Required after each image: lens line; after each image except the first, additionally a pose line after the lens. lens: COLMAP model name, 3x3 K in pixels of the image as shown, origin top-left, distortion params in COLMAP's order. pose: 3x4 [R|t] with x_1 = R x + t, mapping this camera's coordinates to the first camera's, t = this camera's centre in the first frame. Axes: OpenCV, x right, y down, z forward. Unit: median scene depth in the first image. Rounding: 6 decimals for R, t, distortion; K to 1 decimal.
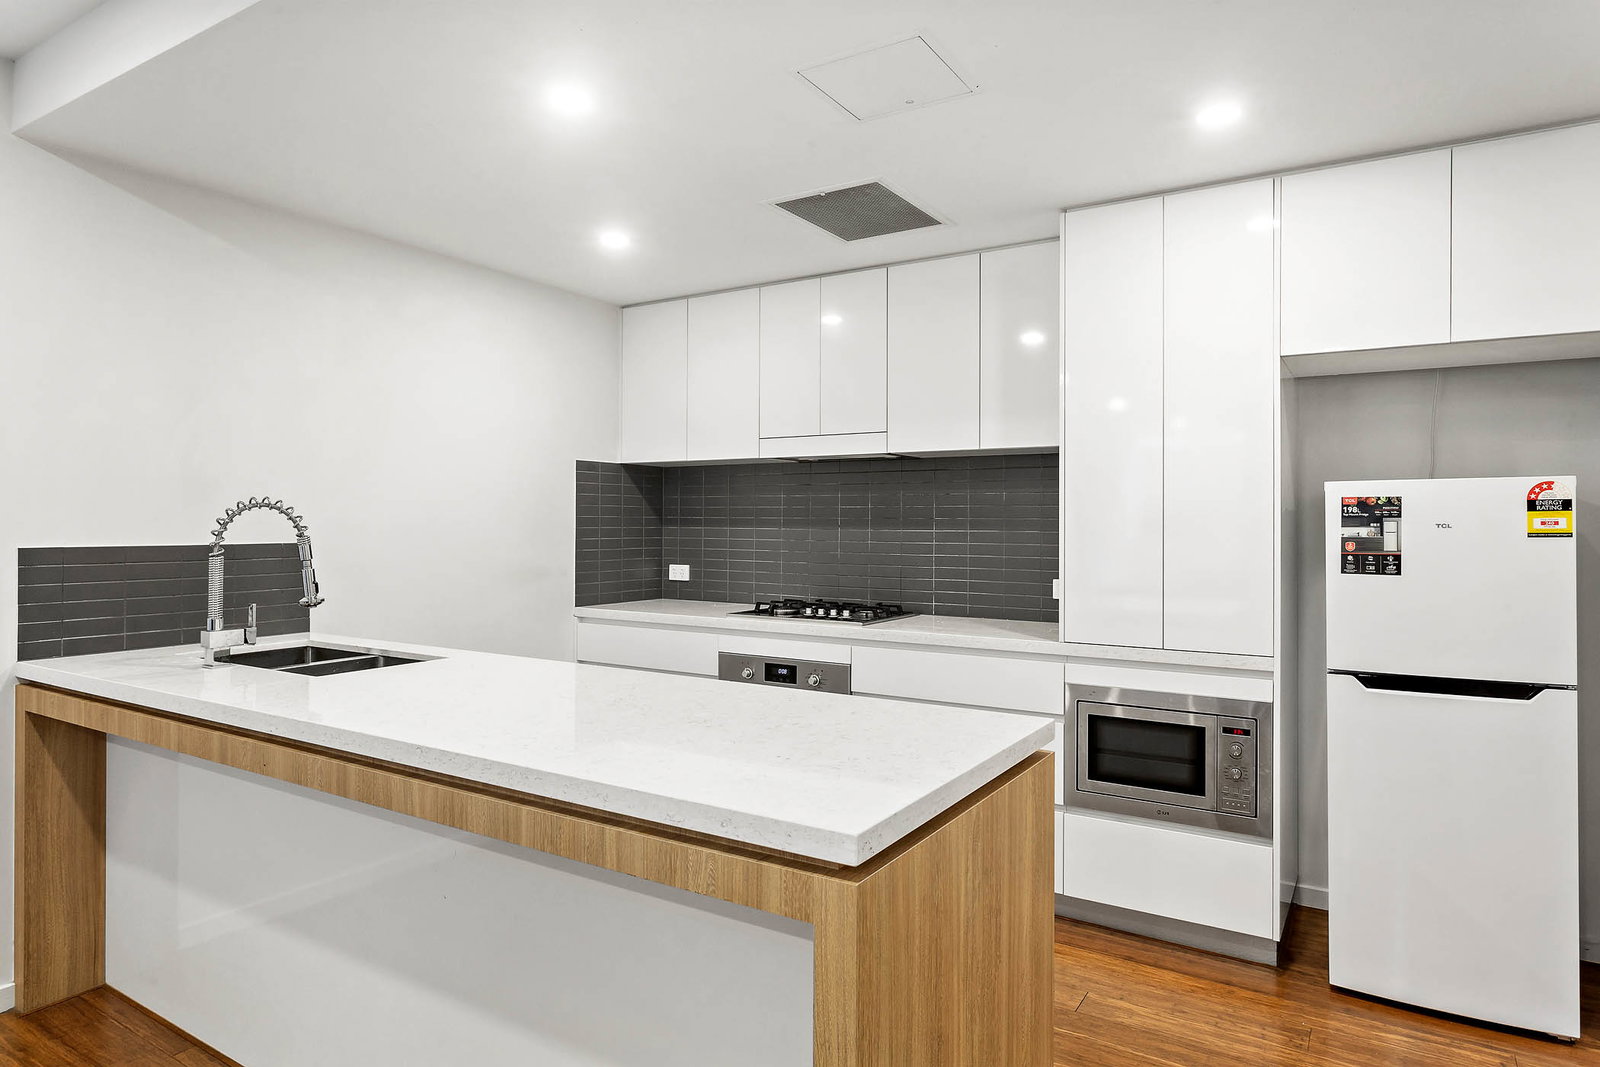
lens RADIAL K [[952.2, 0, 798.4], [0, 952.2, 516.0], [0, 0, 1]] dist [0.005735, 0.000970]
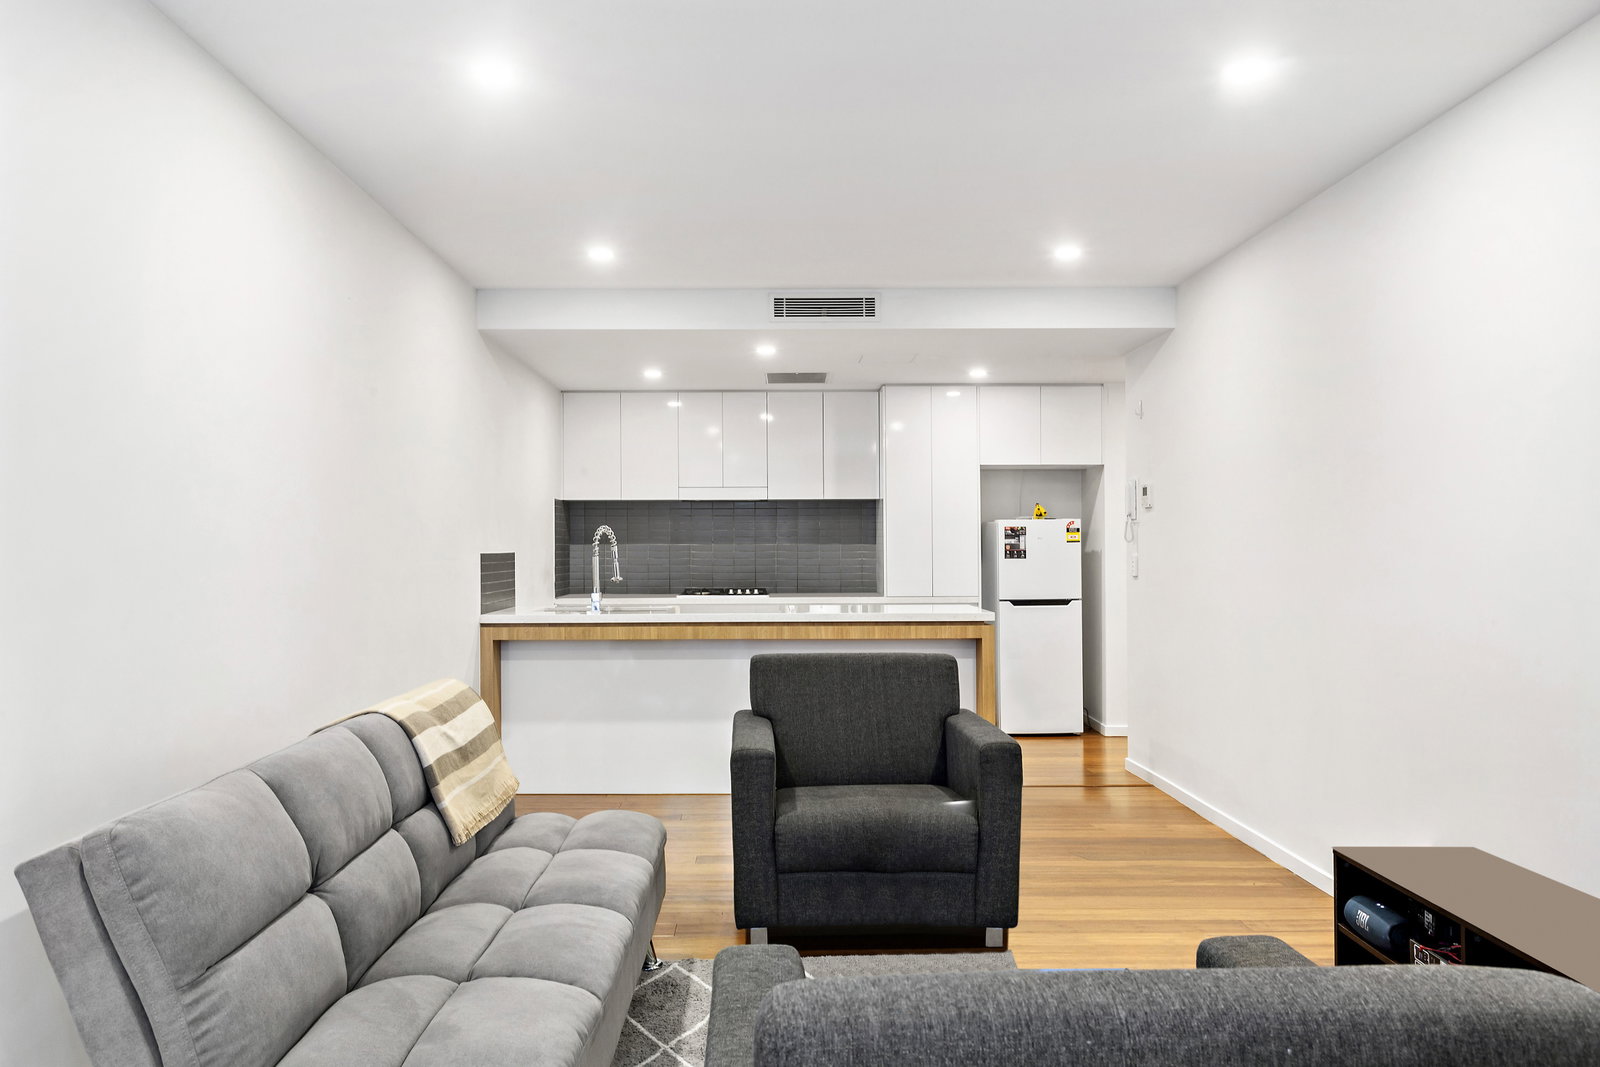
lens RADIAL K [[1237.4, 0, 798.8], [0, 1237.4, 539.4], [0, 0, 1]] dist [-0.001678, -0.000039]
pose [[0.834667, -0.003737, 0.550742, -1.574450], [0.004325, 0.999991, 0.000231, 0.009194], [-0.550738, 0.002190, 0.834675, -1.306473]]
